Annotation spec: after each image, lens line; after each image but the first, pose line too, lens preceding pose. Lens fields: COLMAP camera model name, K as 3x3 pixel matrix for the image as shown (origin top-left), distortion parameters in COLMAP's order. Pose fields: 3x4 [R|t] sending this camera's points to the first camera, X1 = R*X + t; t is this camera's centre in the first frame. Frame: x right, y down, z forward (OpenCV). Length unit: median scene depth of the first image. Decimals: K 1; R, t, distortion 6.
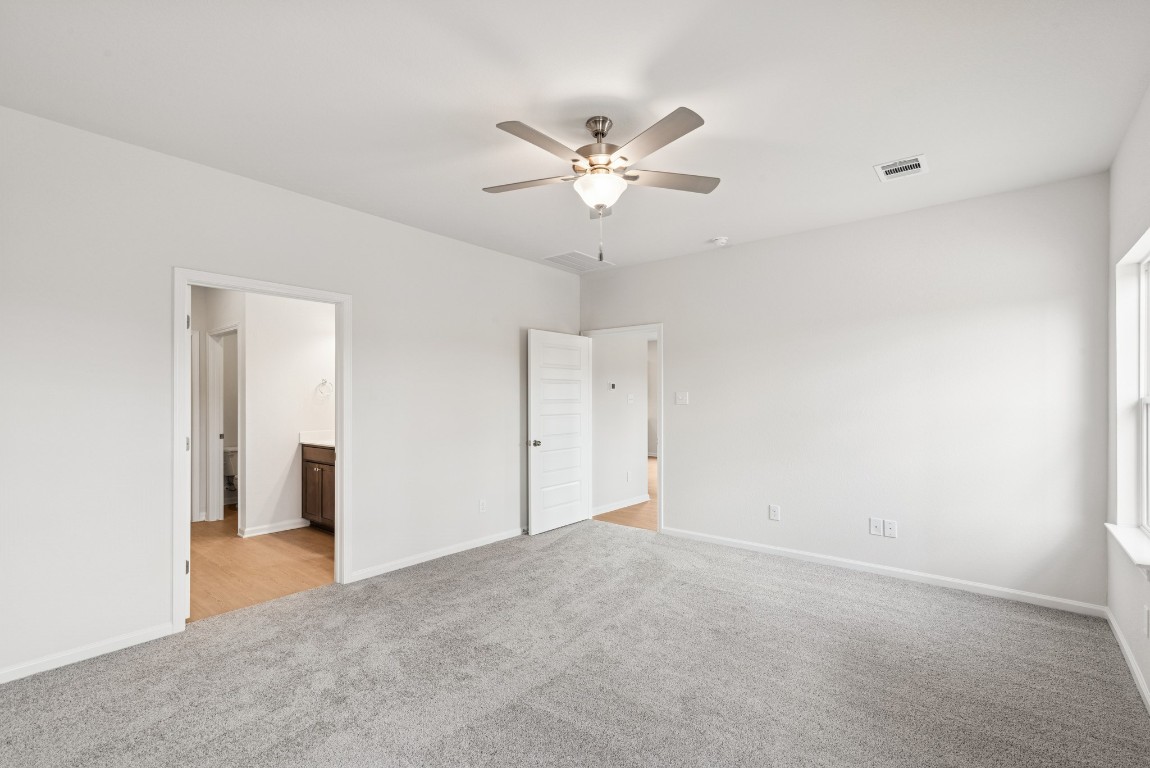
lens RADIAL K [[521.6, 0, 578.3], [0, 521.6, 401.7], [0, 0, 1]] dist [0.019323, -0.001170]
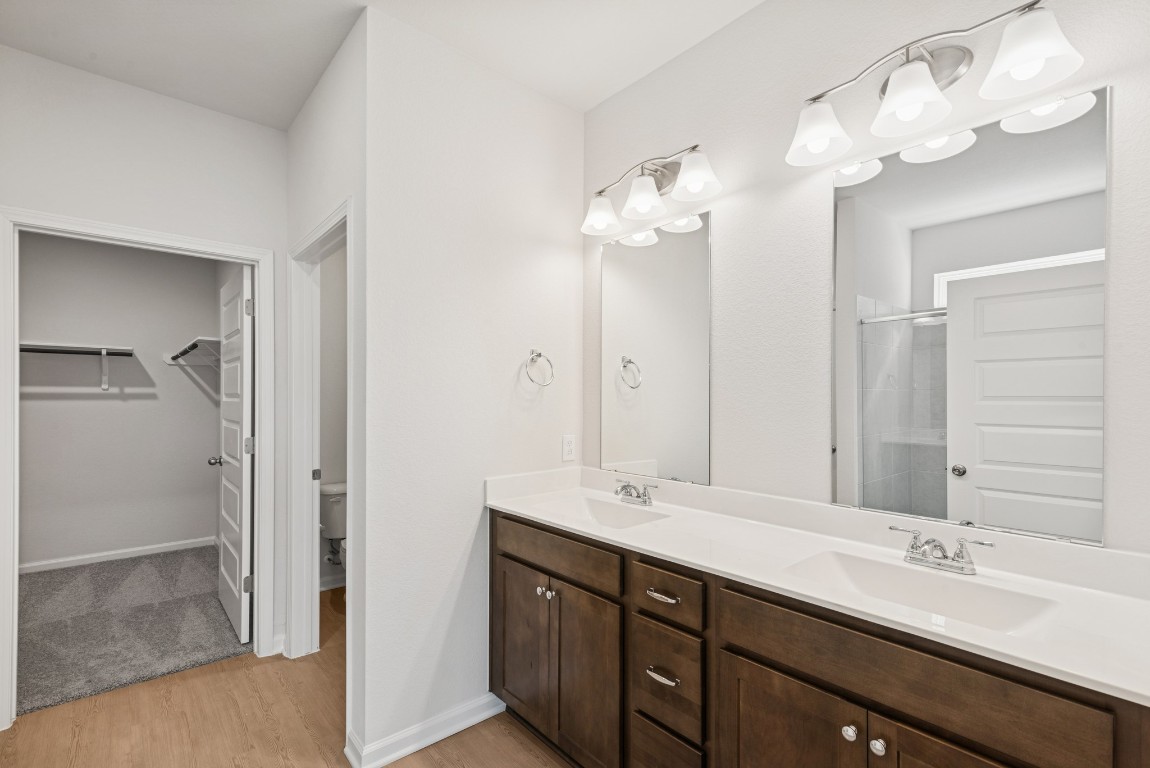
lens RADIAL K [[521.6, 0, 577.1], [0, 521.6, 389.4], [0, 0, 1]] dist [0.019323, -0.001170]
pose [[0.987543, 0.001448, -0.157341, -0.395855], [-0.001941, 0.999994, -0.002982, -0.010886], [0.157335, 0.003250, 0.987540, 0.607746]]
